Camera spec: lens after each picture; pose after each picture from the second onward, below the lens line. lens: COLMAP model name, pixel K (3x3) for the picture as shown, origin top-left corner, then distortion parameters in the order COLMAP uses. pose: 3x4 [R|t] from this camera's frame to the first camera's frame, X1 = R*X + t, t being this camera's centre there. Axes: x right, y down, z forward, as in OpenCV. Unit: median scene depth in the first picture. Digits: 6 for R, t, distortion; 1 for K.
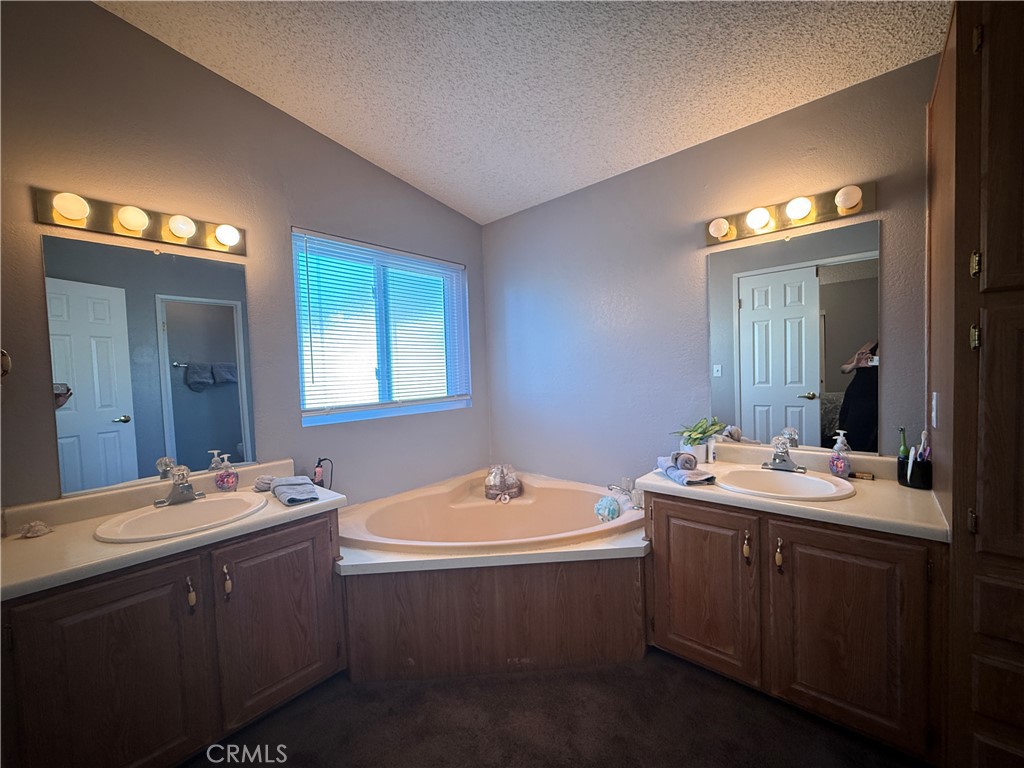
lens RADIAL K [[412.7, 0, 511.7], [0, 412.7, 386.8], [0, 0, 1]] dist [-0.006319, 0.002172]
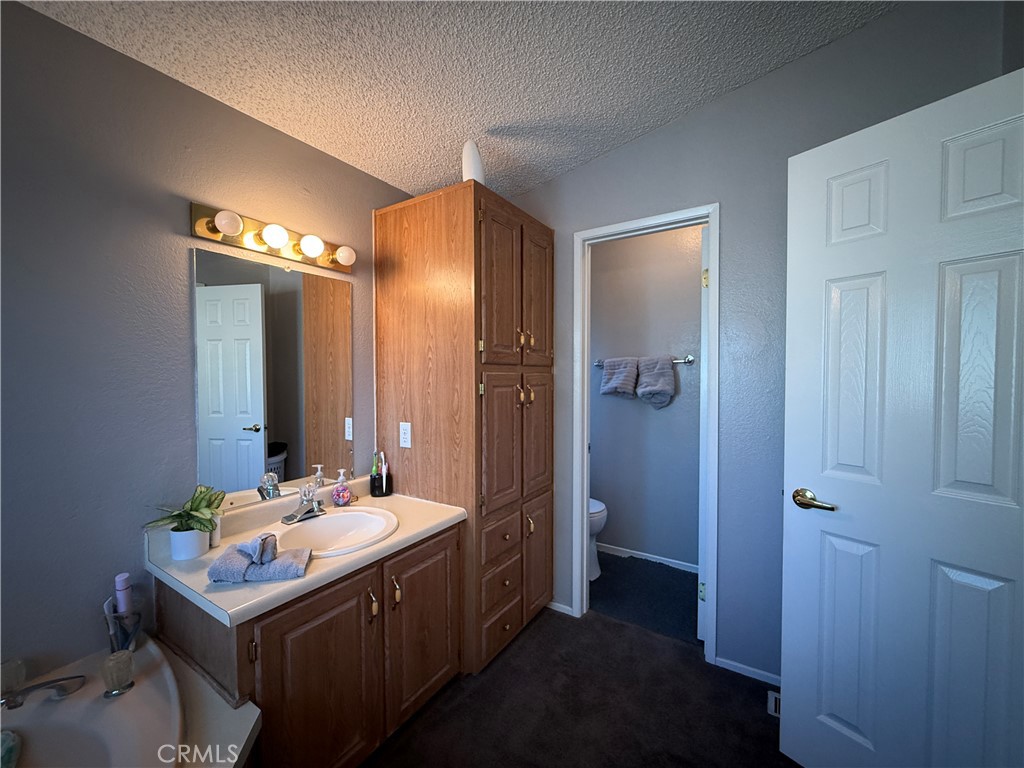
lens RADIAL K [[412.7, 0, 510.8], [0, 412.7, 383.4], [0, 0, 1]] dist [-0.006319, 0.002172]
pose [[-0.150576, 0.016566, 0.988460, -0.375558], [0.043977, 0.998982, -0.010044, -0.080295], [-0.987620, 0.041957, -0.151151, 0.763907]]
